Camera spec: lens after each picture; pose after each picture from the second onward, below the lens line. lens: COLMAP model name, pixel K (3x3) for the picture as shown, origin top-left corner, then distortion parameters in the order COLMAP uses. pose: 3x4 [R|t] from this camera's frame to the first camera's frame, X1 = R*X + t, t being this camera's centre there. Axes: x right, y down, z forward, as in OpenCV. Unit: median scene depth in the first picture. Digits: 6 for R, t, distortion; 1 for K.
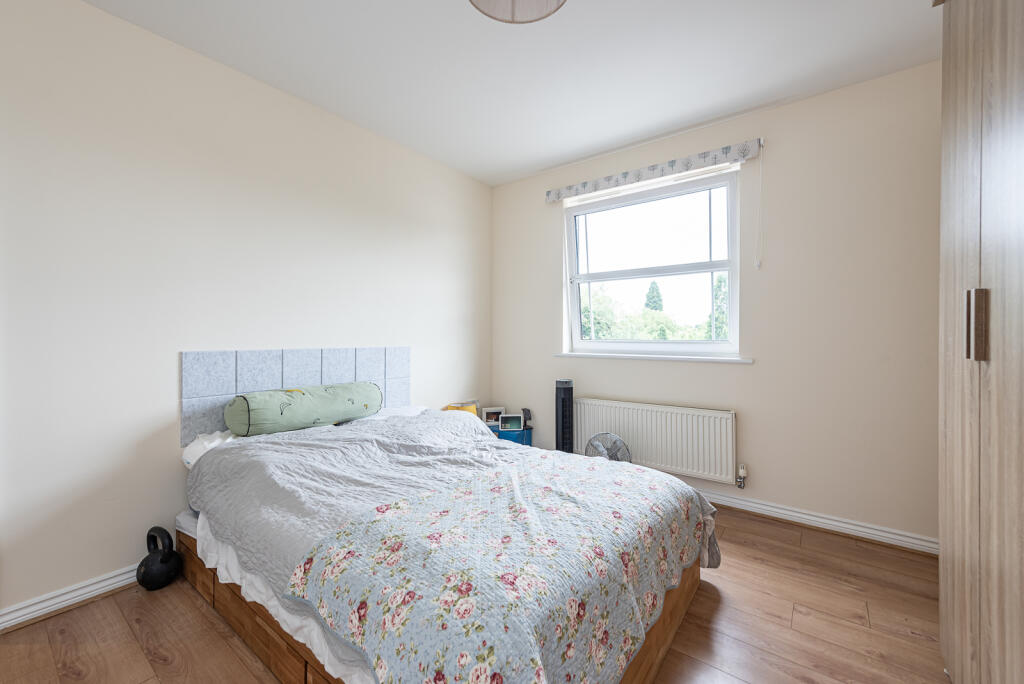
lens RADIAL K [[408.3, 0, 507.8], [0, 408.3, 335.5], [0, 0, 1]] dist [0.013978, 0.000041]
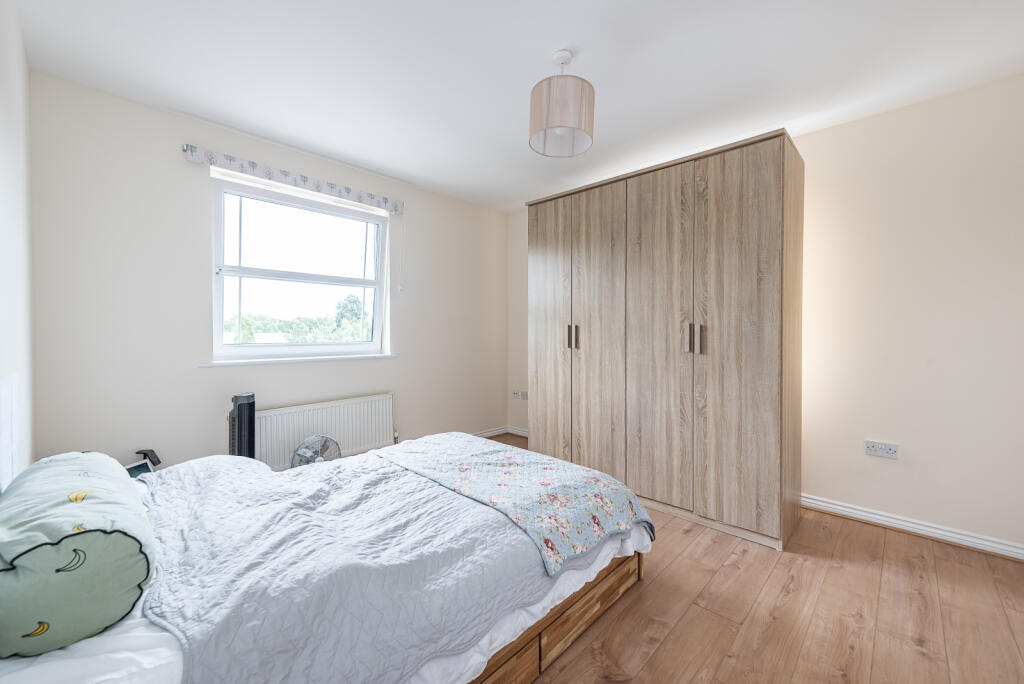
lens RADIAL K [[408.3, 0, 507.8], [0, 408.3, 335.5], [0, 0, 1]] dist [0.013978, 0.000041]
pose [[0.108550, -0.013229, 0.994003, -1.032661], [-0.004657, 0.999894, 0.013816, -0.038820], [-0.994080, -0.006129, 0.108477, 0.613540]]
